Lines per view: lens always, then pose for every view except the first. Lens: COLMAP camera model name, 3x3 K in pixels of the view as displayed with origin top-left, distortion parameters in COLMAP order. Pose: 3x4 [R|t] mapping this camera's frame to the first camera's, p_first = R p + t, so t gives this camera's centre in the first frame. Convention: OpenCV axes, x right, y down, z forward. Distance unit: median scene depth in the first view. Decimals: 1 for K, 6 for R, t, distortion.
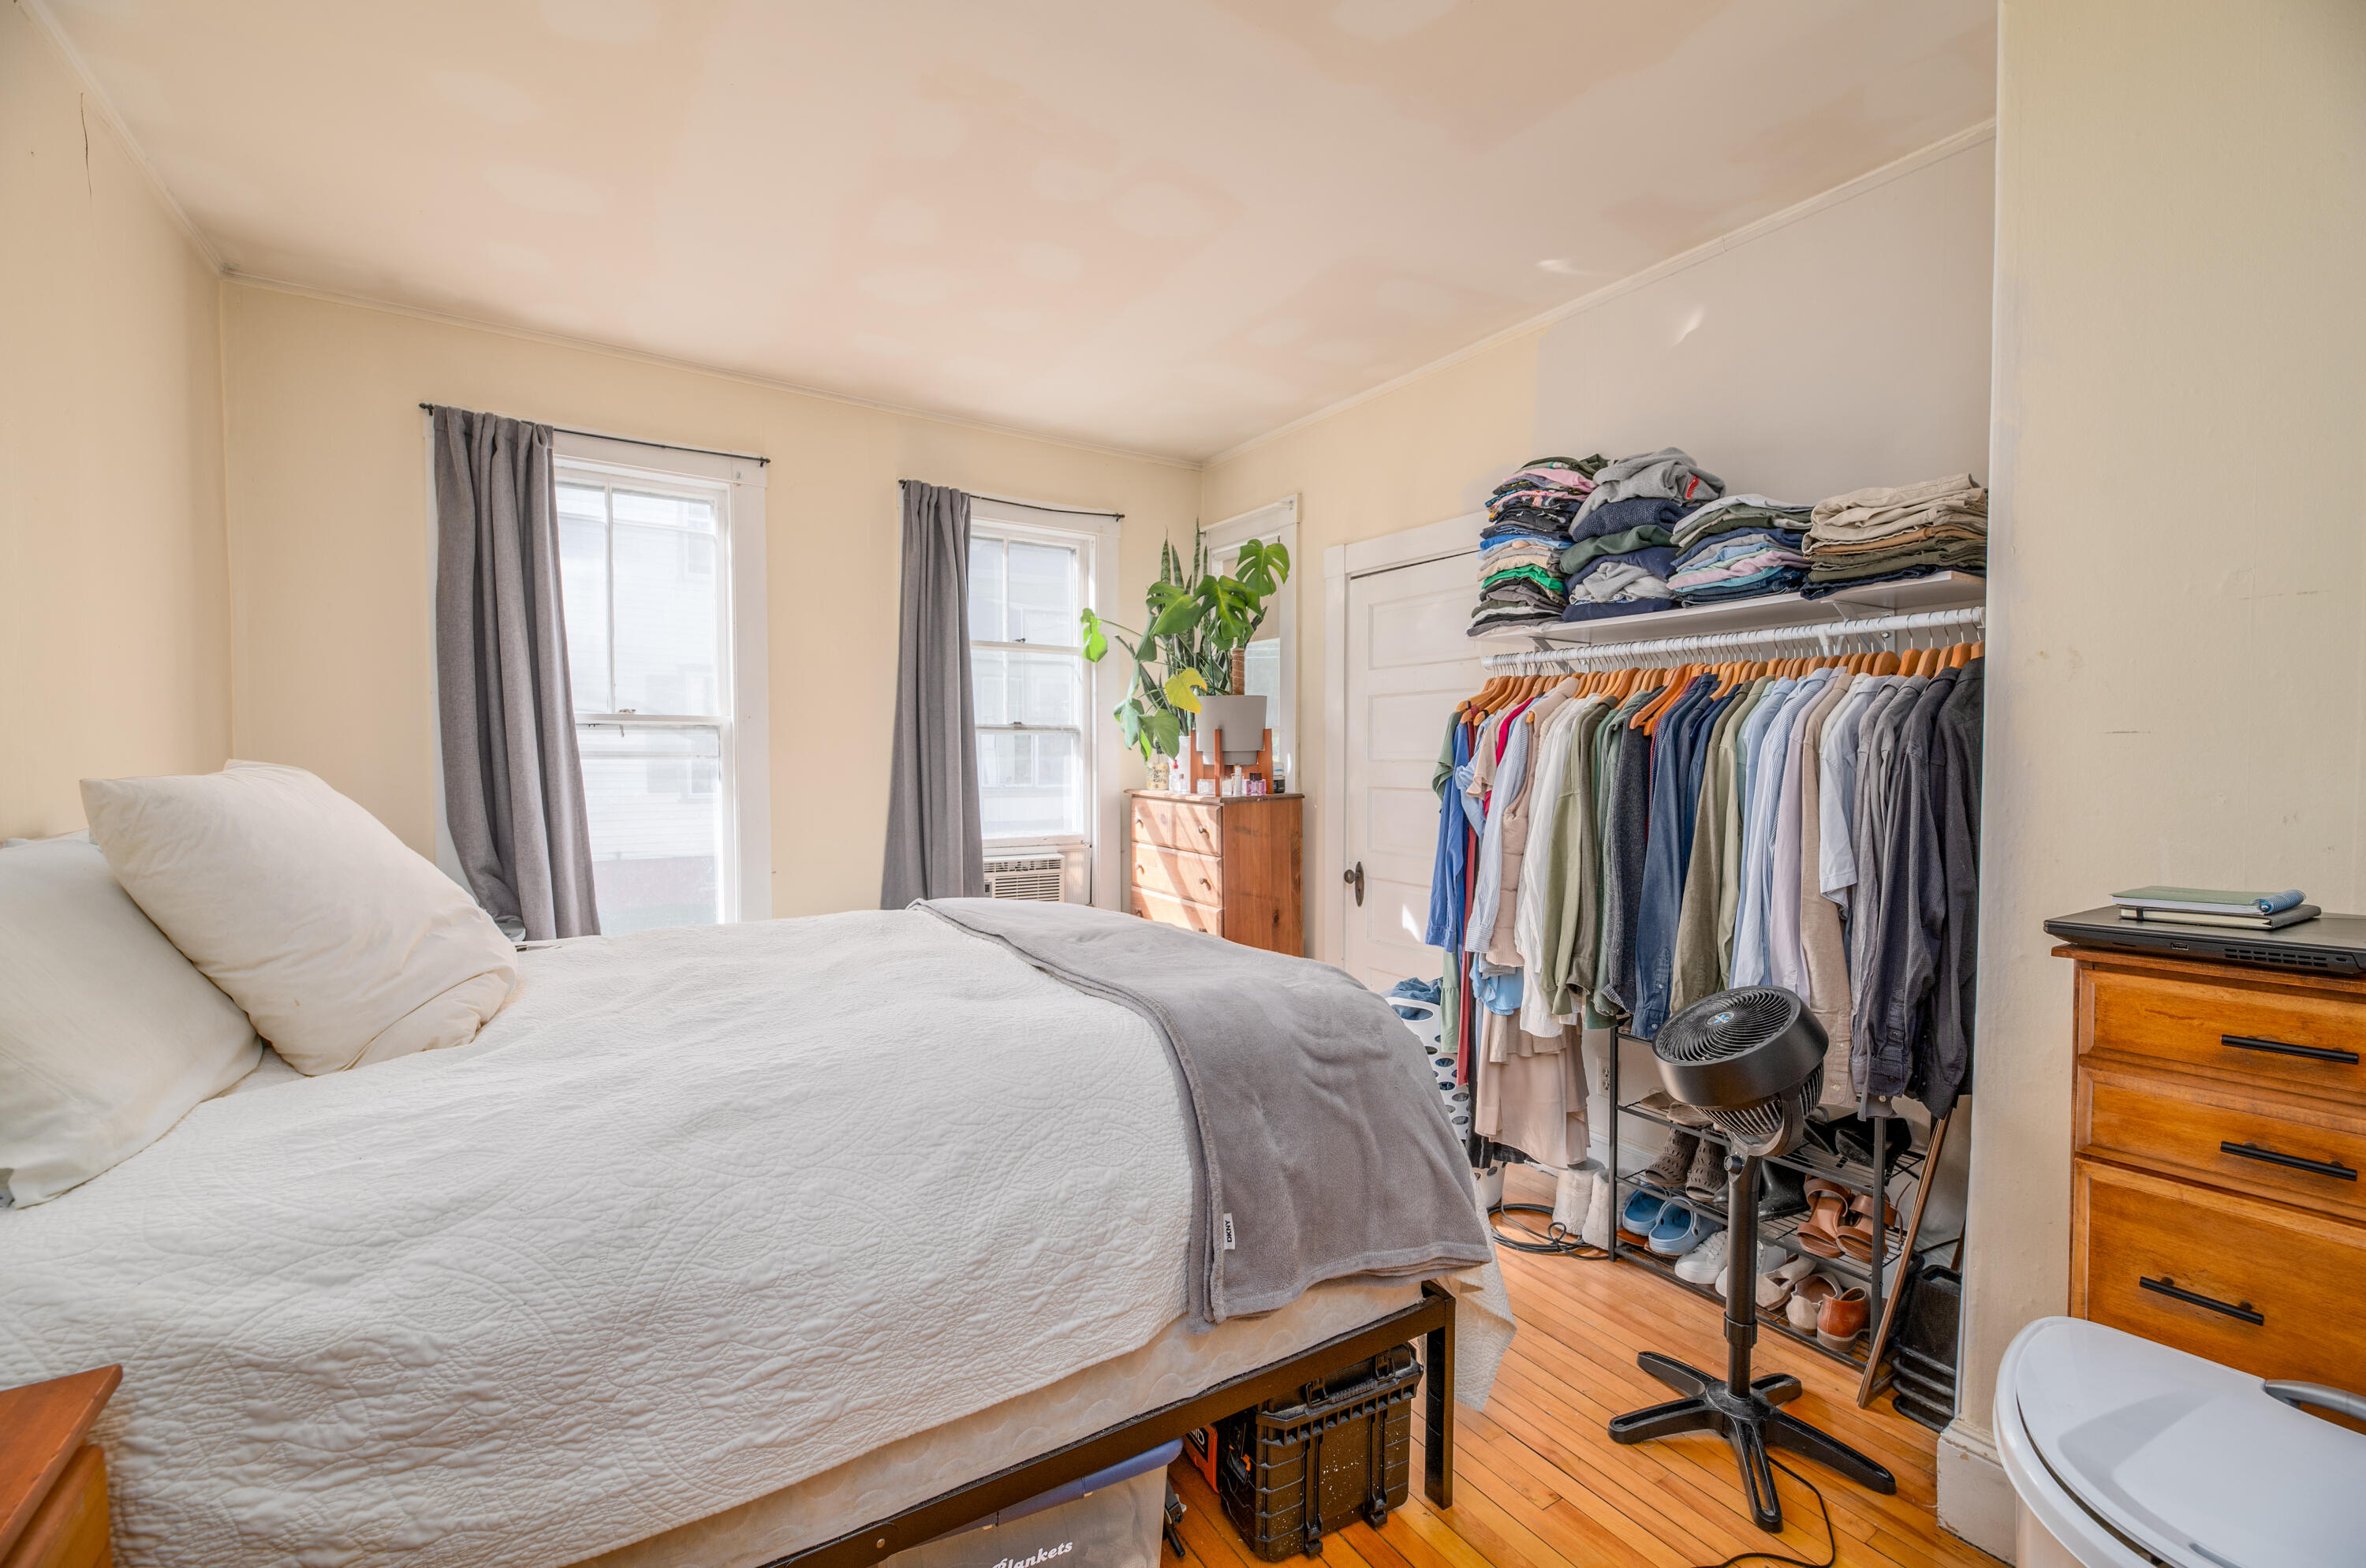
lens RADIAL K [[983.5, 0, 1186.0], [0, 983.5, 781.6], [0, 0, 1]] dist [-0.002374, -0.002056]
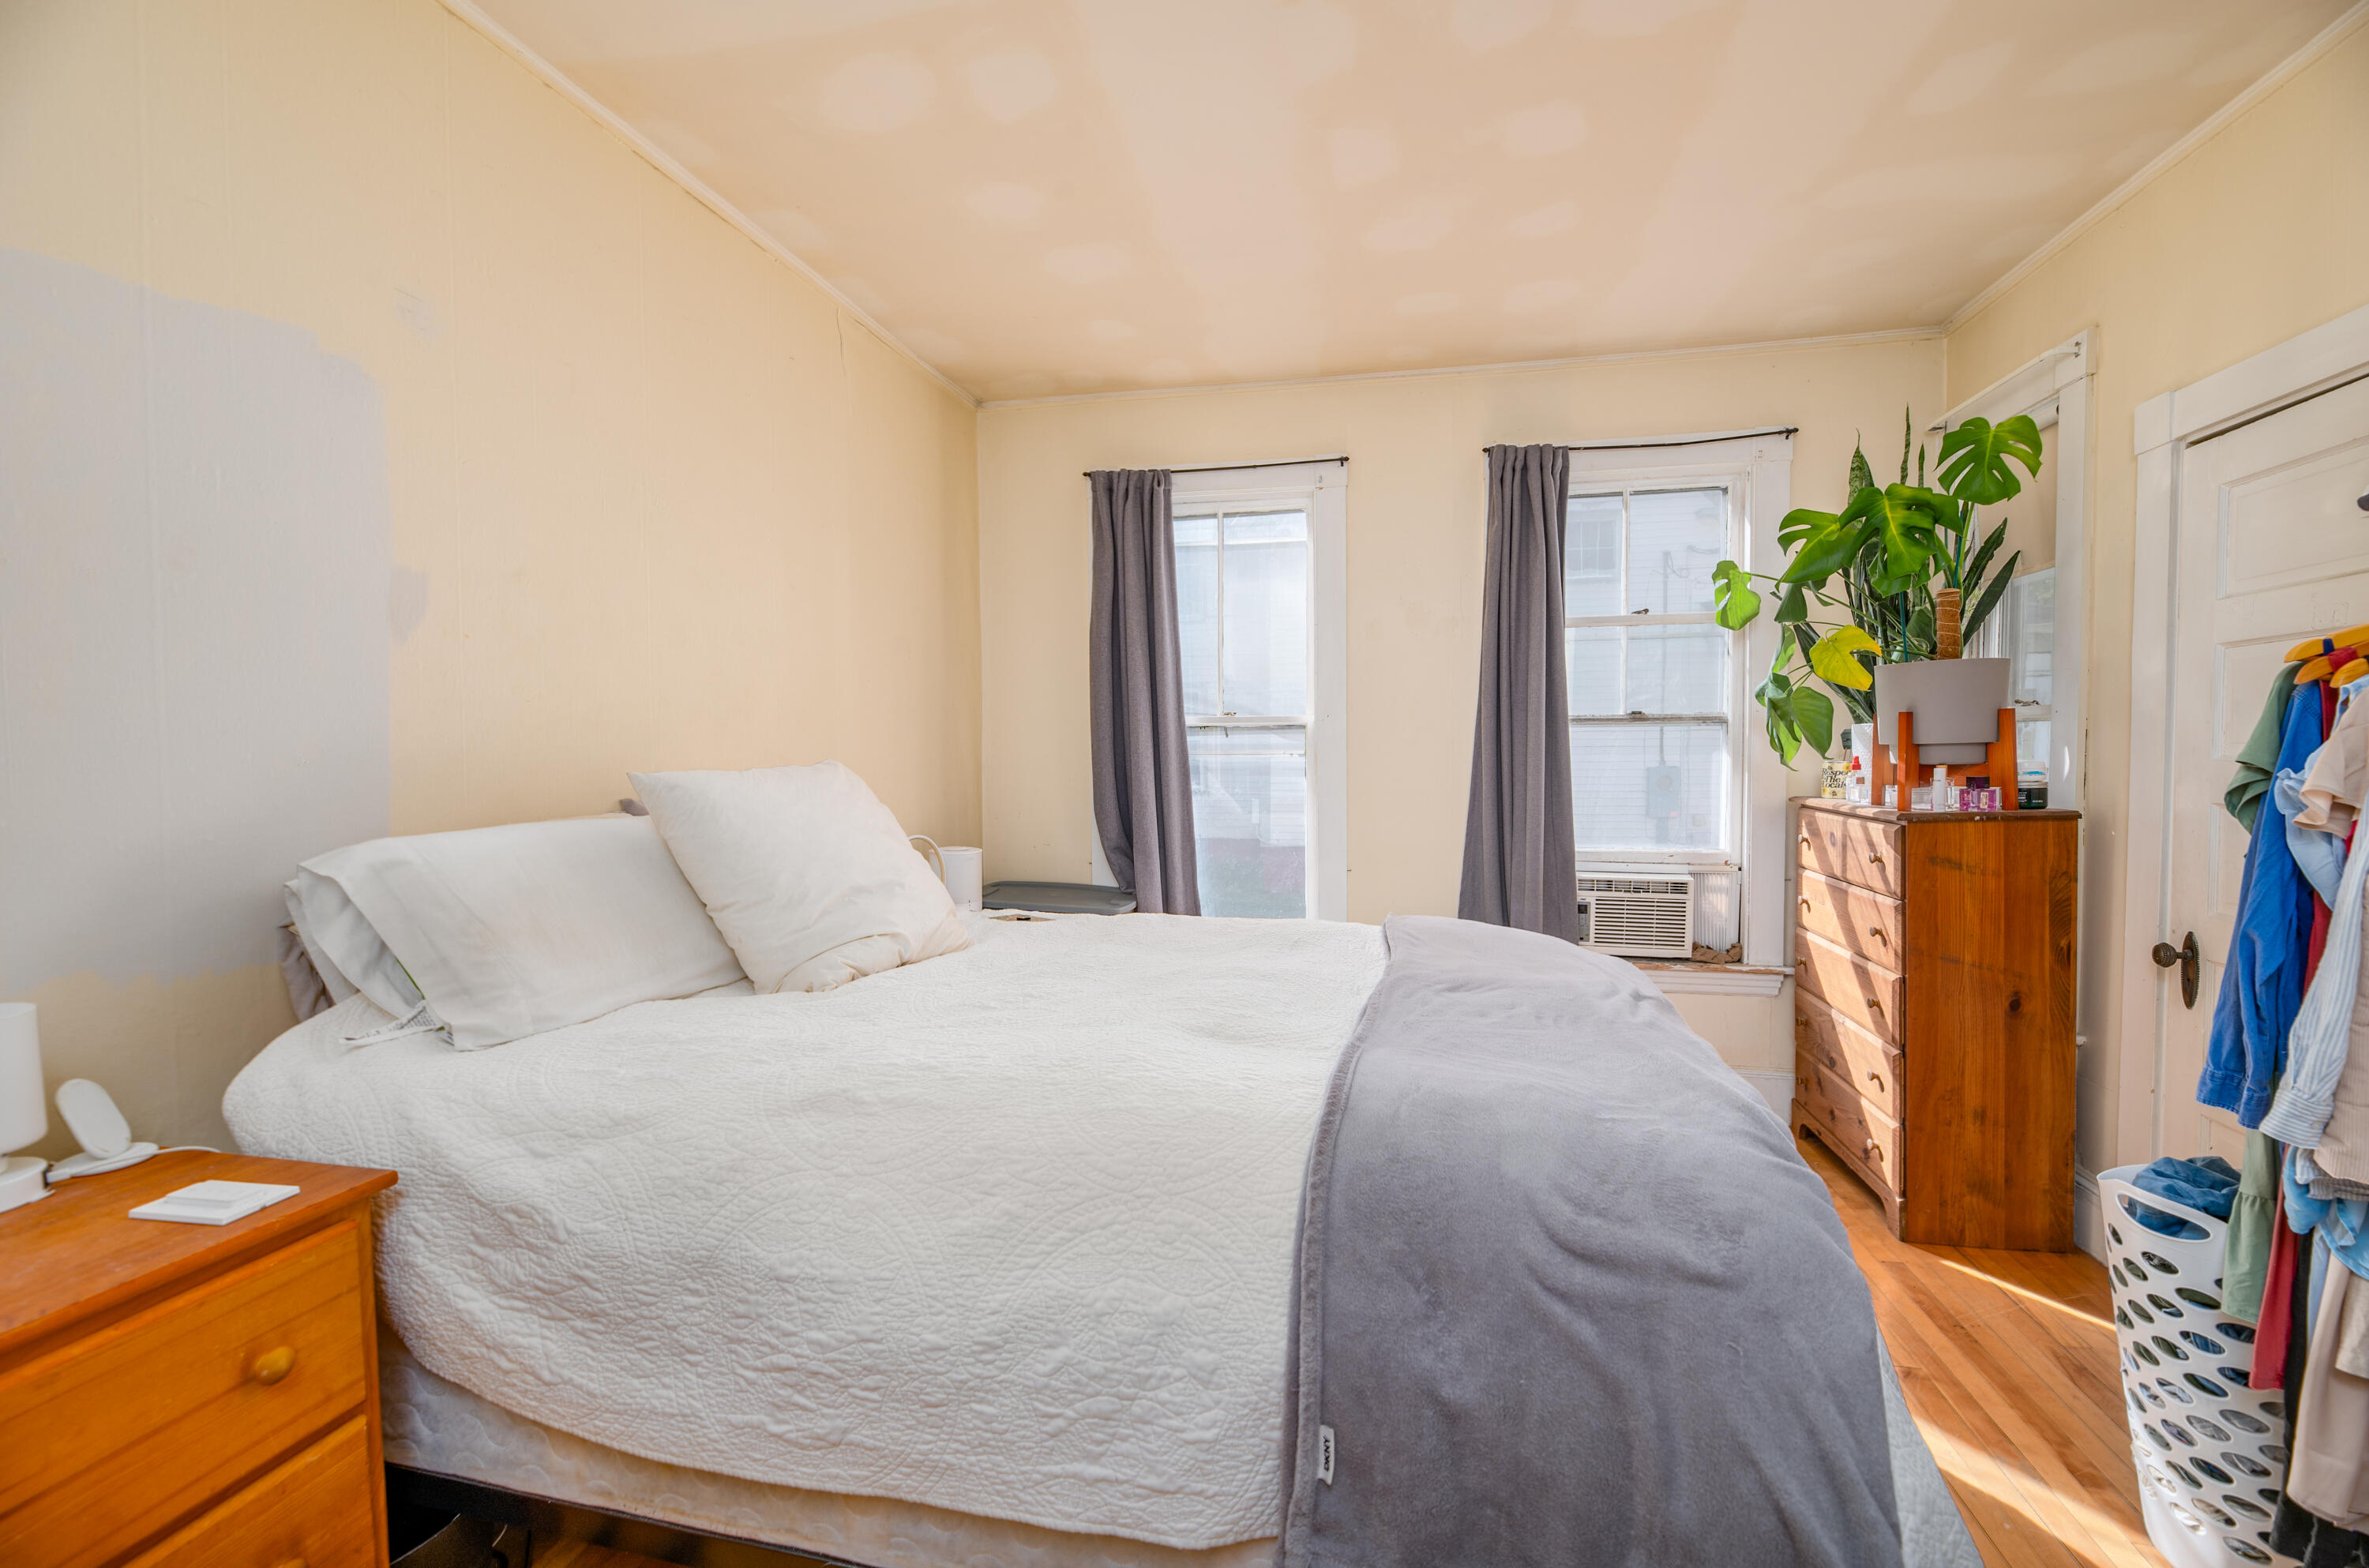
lens RADIAL K [[984.6, 0, 1189.2], [0, 984.6, 793.0], [0, 0, 1]] dist [-0.002374, -0.002056]
pose [[0.705951, 0.022751, -0.707895, 0.230343], [-0.013771, 0.999736, 0.018397, -0.004345], [0.708127, -0.003239, 0.706078, 0.236203]]
